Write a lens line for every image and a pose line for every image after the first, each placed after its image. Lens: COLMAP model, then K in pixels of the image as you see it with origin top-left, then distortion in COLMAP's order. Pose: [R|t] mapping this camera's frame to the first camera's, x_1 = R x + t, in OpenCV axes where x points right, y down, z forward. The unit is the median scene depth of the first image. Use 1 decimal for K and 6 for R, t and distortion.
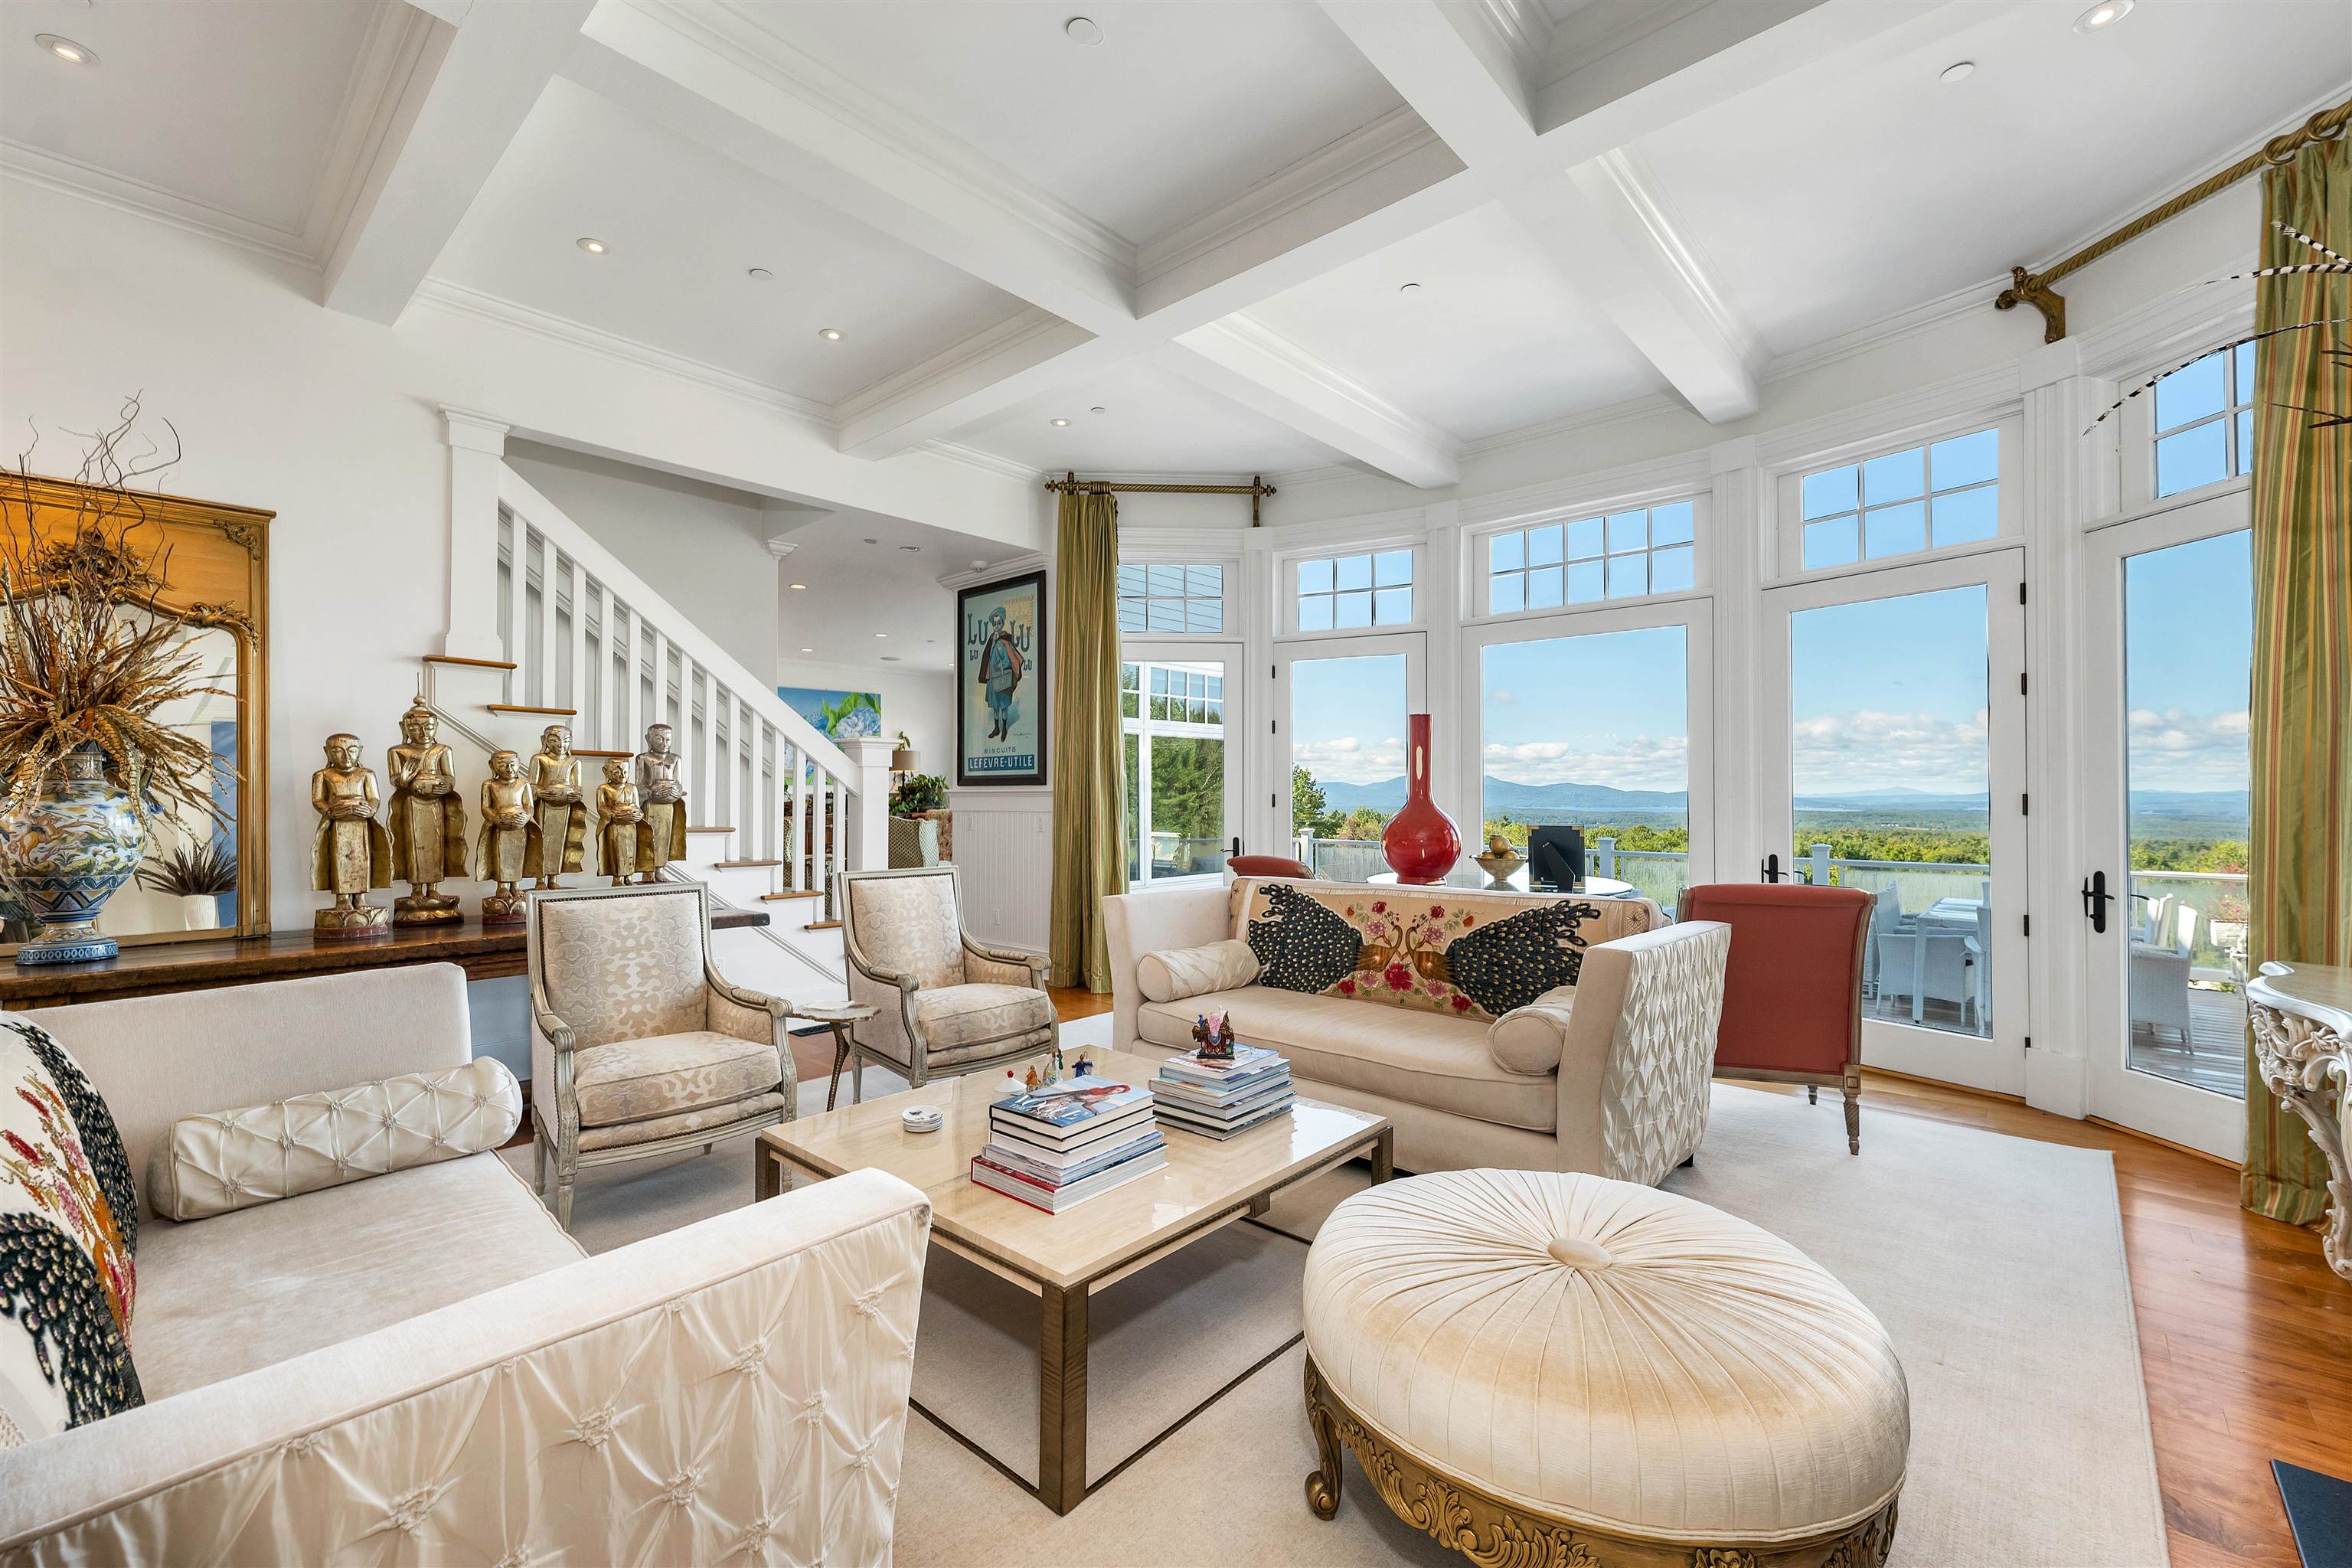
lens RADIAL K [[974.7, 0, 1175.8], [0, 974.7, 790.2], [0, 0, 1]] dist [0.000317, 0.000019]
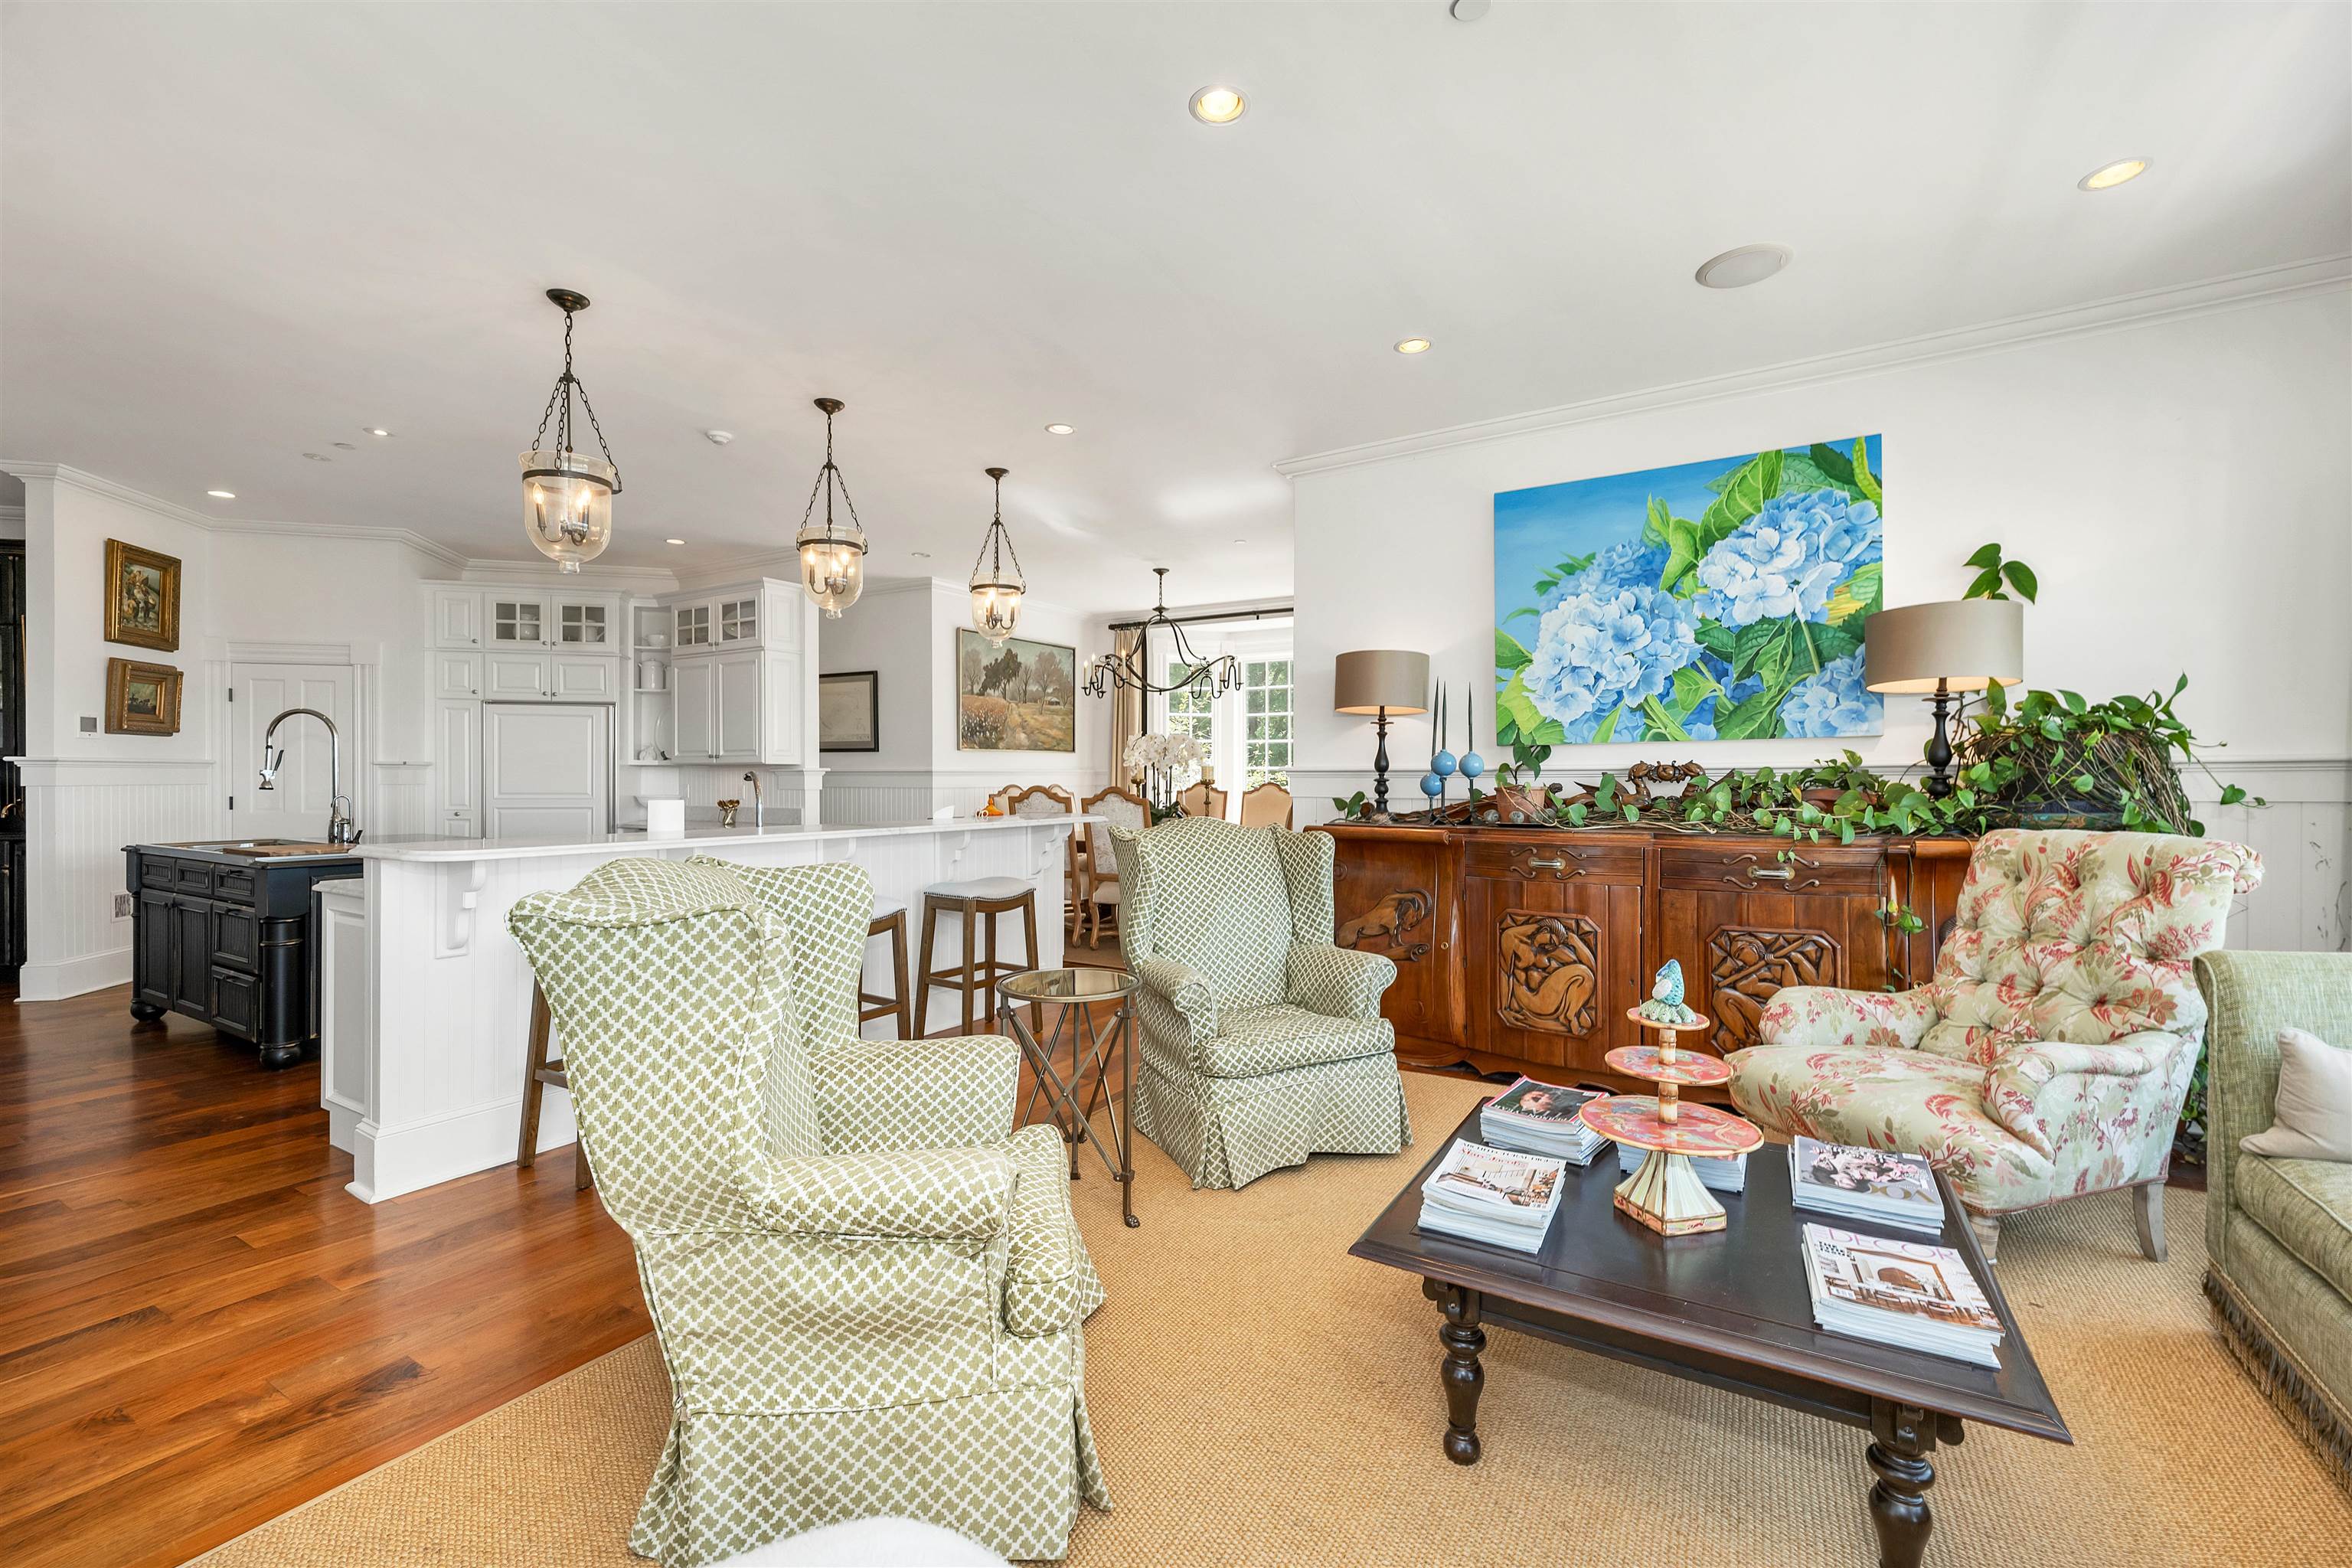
lens RADIAL K [[974.7, 0, 1176.3], [0, 974.7, 781.9], [0, 0, 1]] dist [0.000317, 0.000019]
pose [[0.193742, -0.000202, -0.981052, -0.052544], [0.004967, 0.999987, 0.000775, 0.006924], [0.981040, -0.005023, 0.193741, 0.743975]]
